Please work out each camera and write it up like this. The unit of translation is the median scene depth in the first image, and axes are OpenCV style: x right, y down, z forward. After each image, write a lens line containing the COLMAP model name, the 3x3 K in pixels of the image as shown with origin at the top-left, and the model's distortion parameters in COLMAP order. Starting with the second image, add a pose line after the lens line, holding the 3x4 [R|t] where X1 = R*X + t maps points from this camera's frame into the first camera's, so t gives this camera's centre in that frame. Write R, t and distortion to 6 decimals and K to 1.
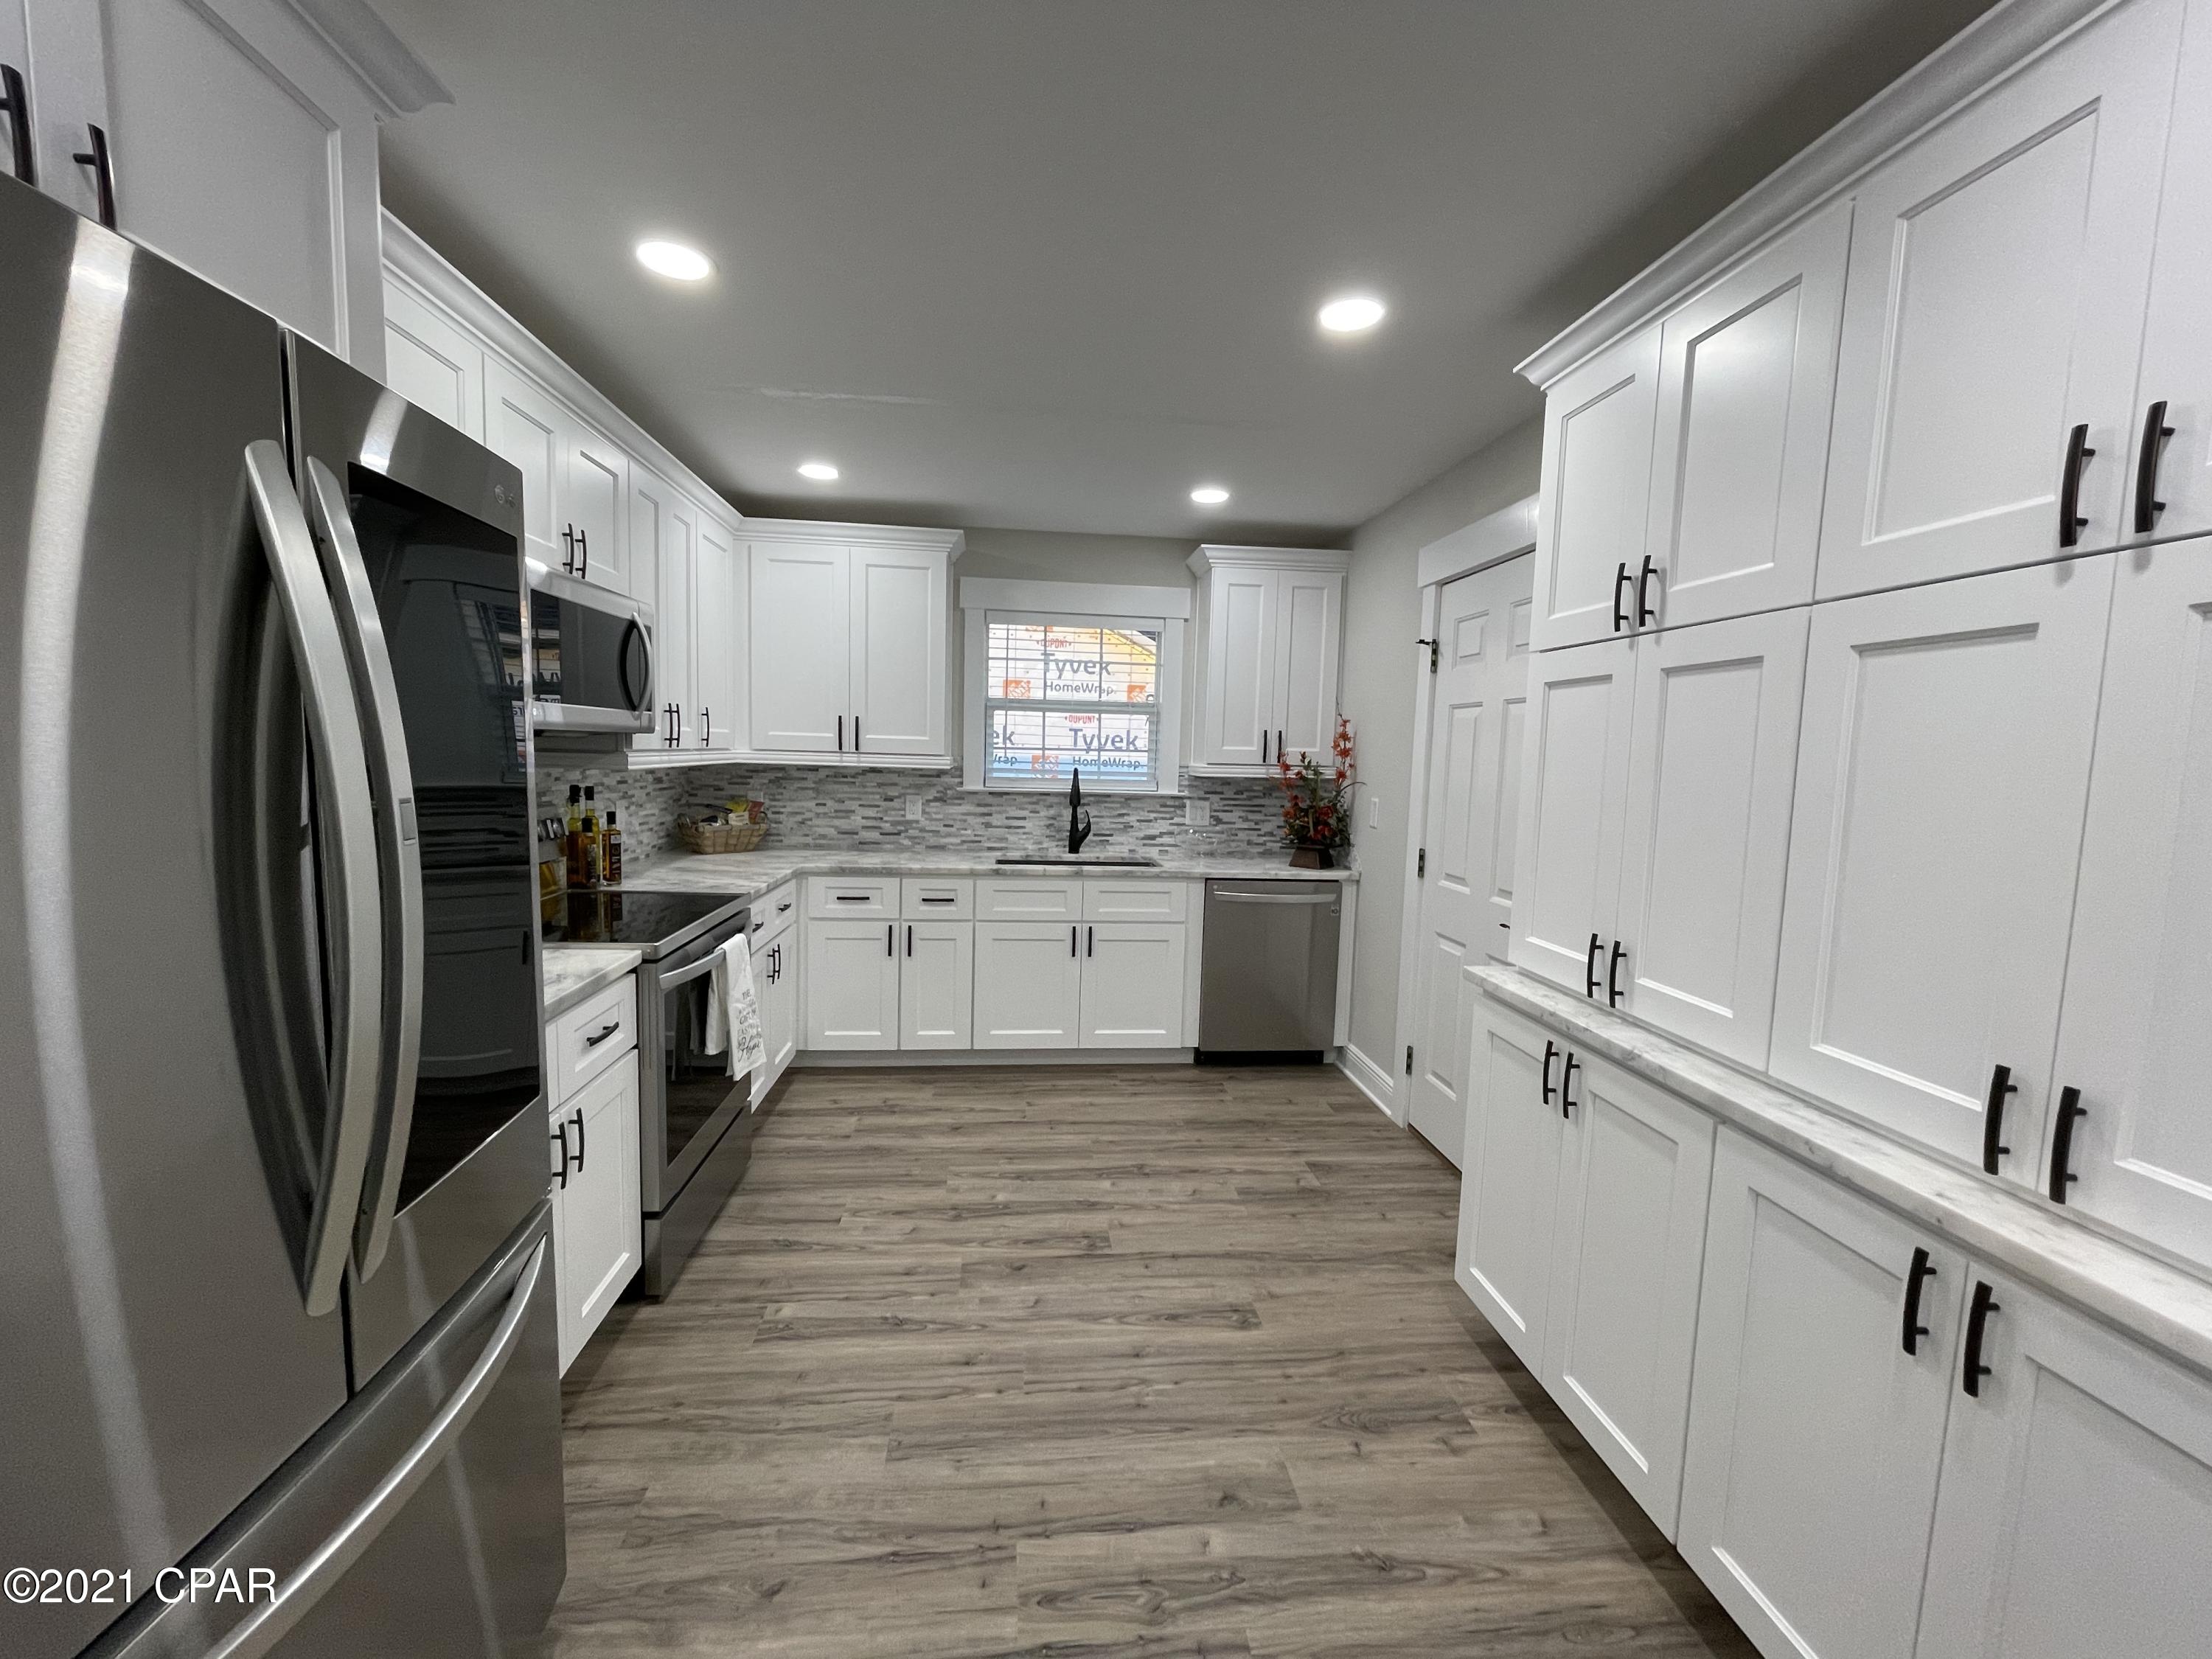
lens RADIAL K [[899.1, 0, 1102.8], [0, 899.1, 828.2], [0, 0, 1]] dist [-0.001189, 0.001681]
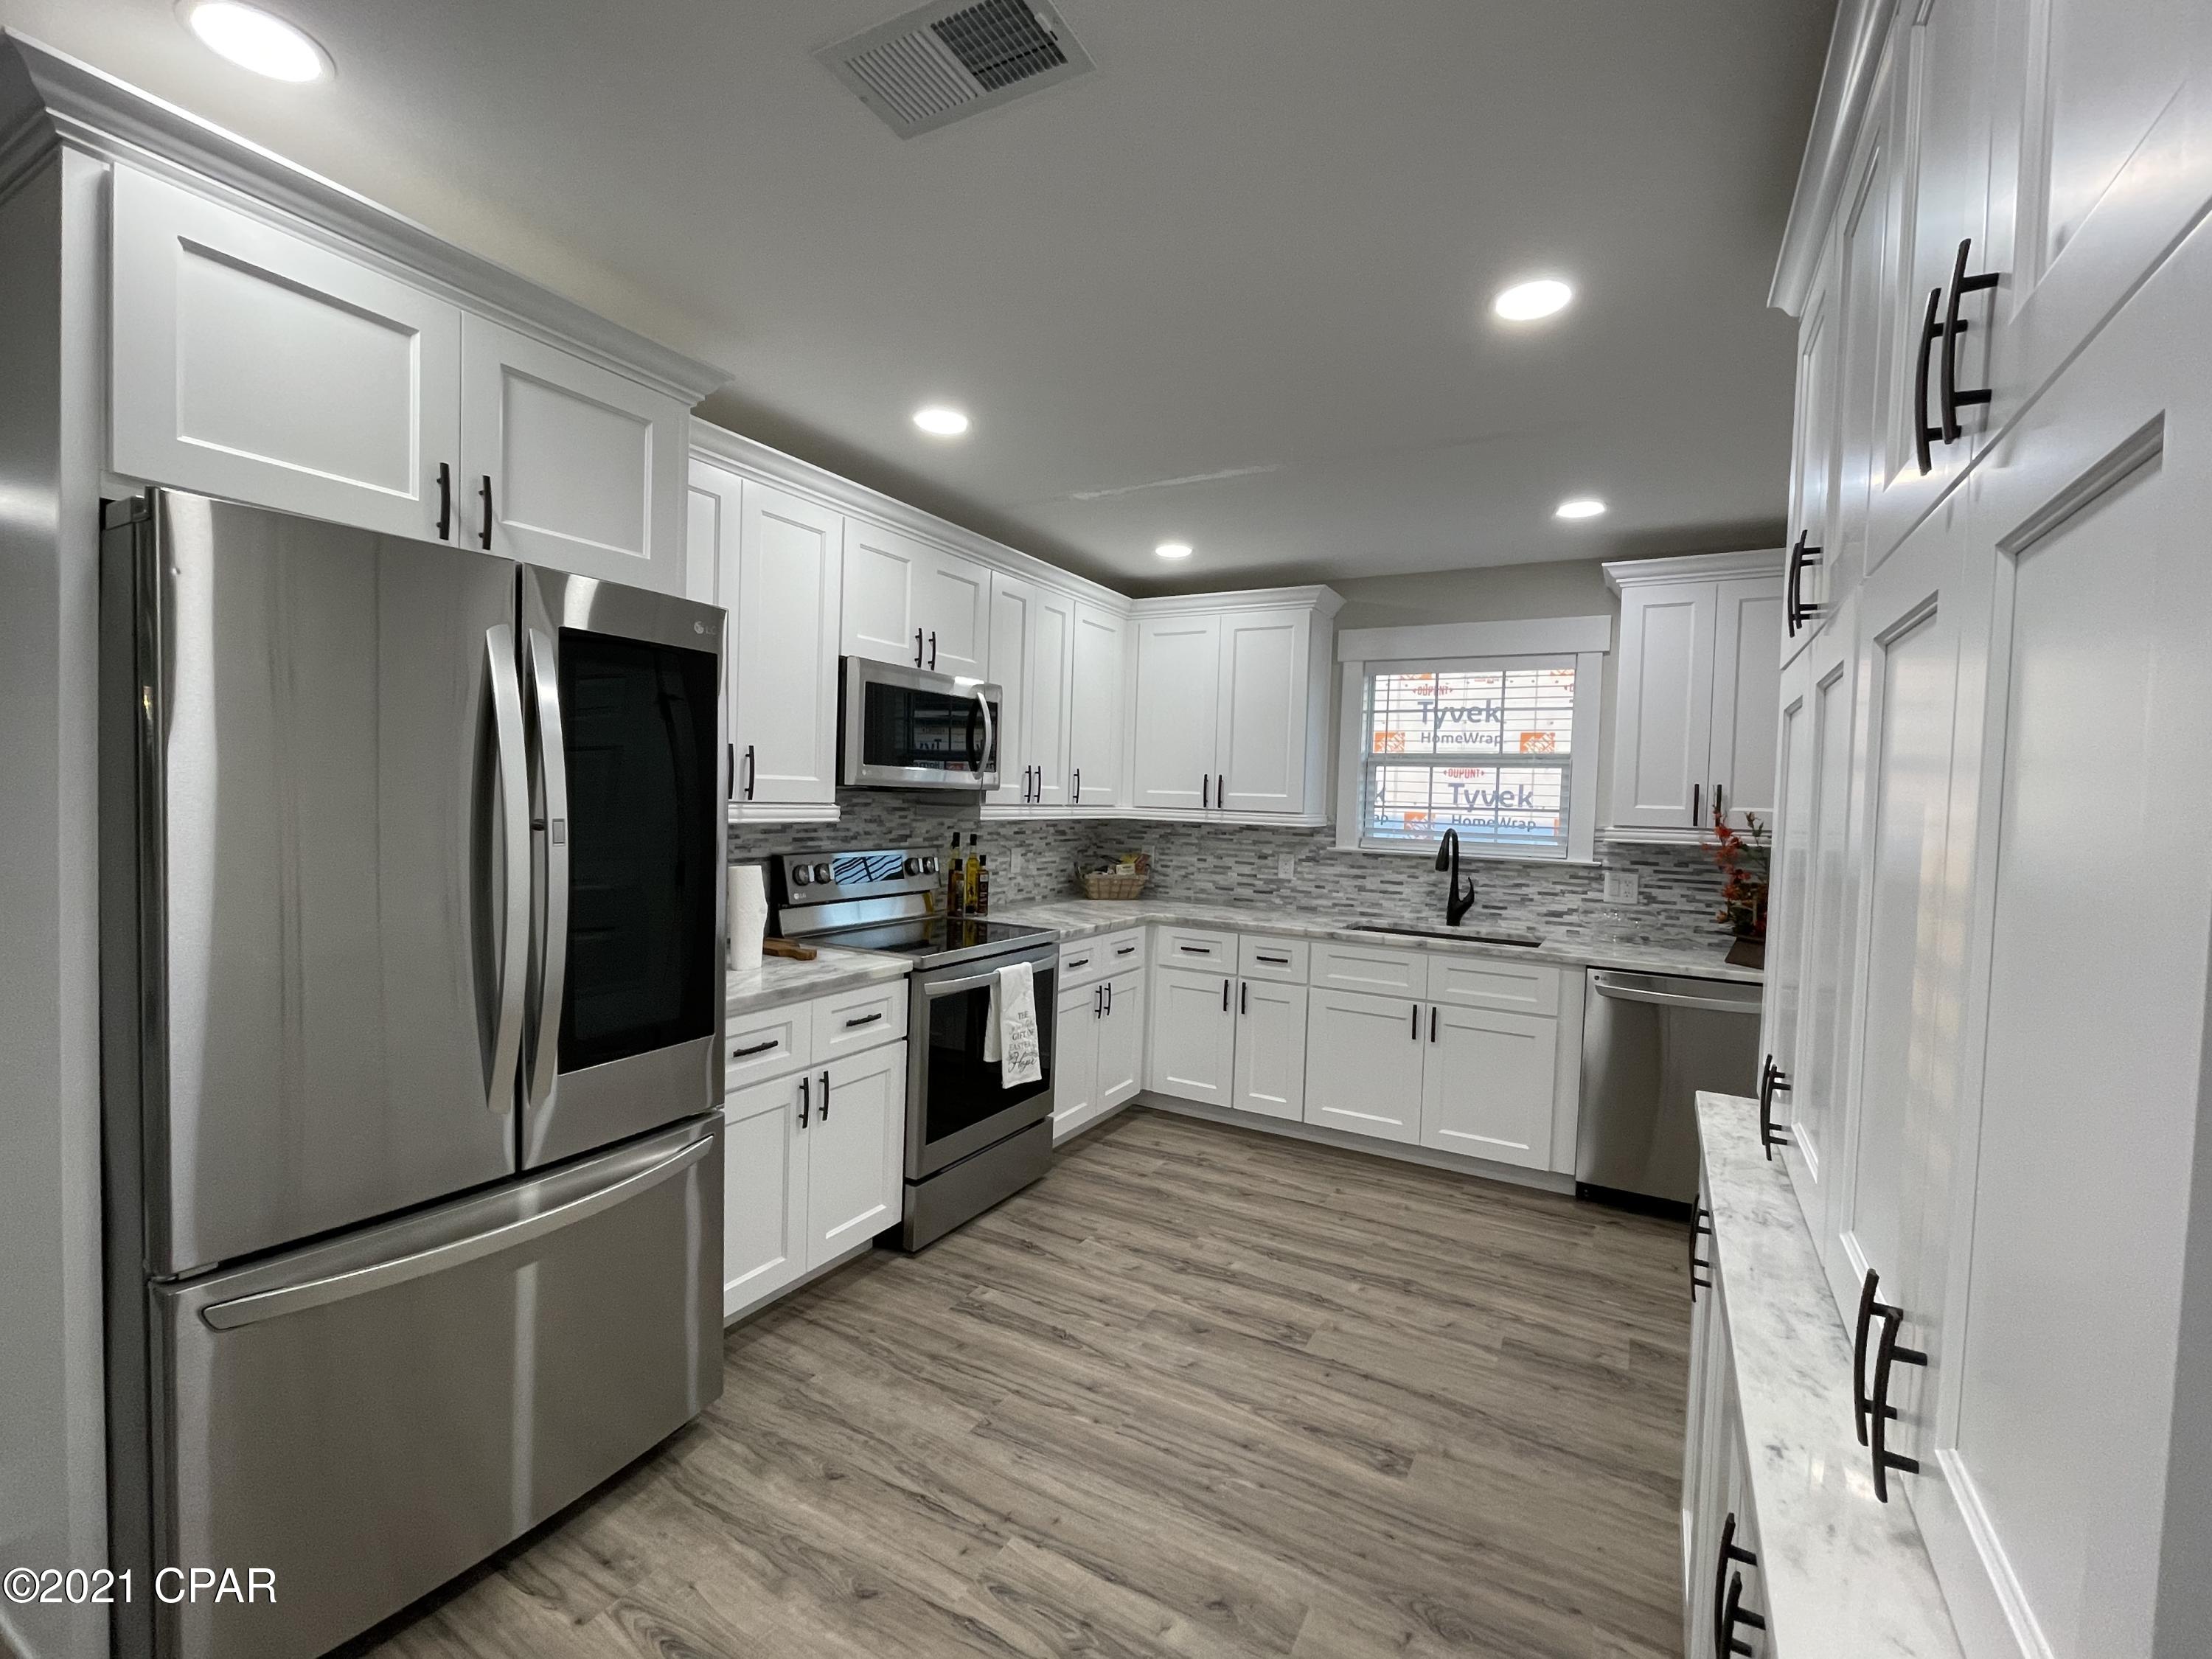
lens RADIAL K [[965.7, 0, 1101.2], [0, 965.7, 826.2], [0, 0, 1]] dist [-0.002028, -0.000605]
pose [[0.815044, 0.015498, -0.579192, 0.324906], [-0.059002, 0.996666, -0.056360, 0.006341], [0.576387, 0.080109, 0.813241, 0.032062]]
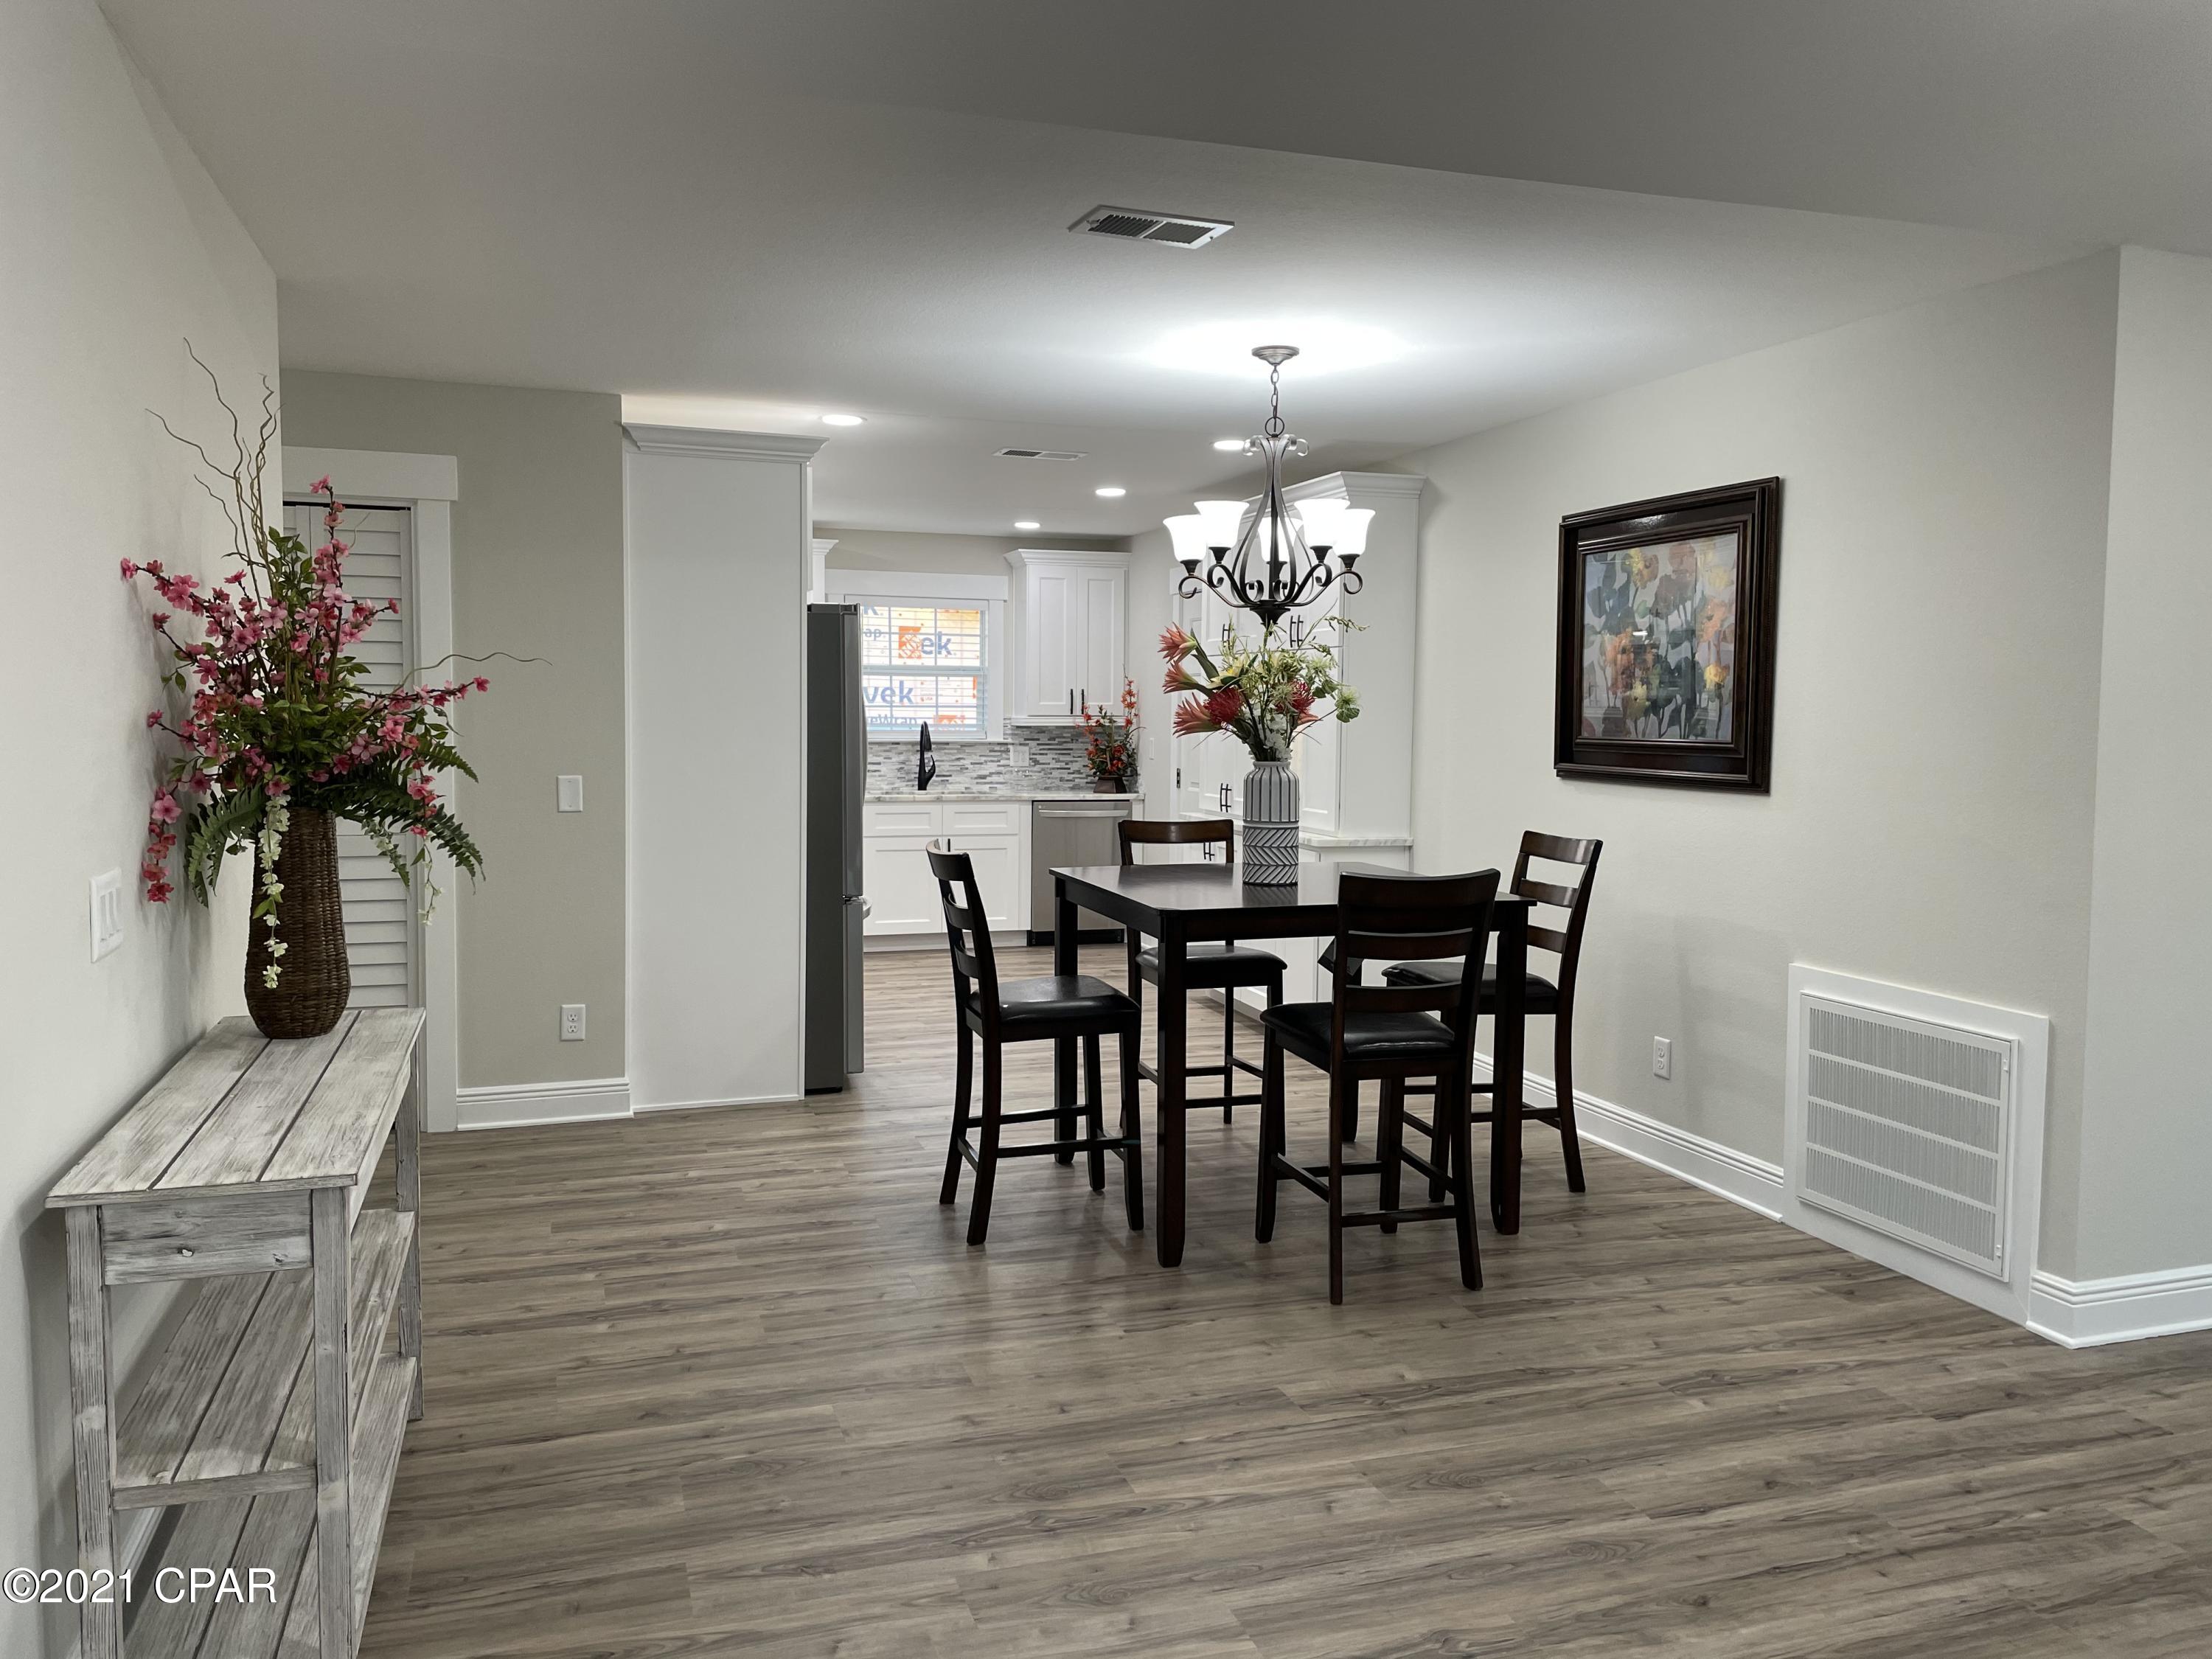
lens RADIAL K [[1661.0, 0, 1119.1], [0, 1661.0, 811.0], [0, 0, 1]] dist [0.061429, -0.027837]
pose [[0.975942, -0.033231, 0.215482, -0.365146], [0.037717, 0.999148, -0.016739, 0.145822], [-0.214742, 0.024464, 0.976364, -1.798820]]
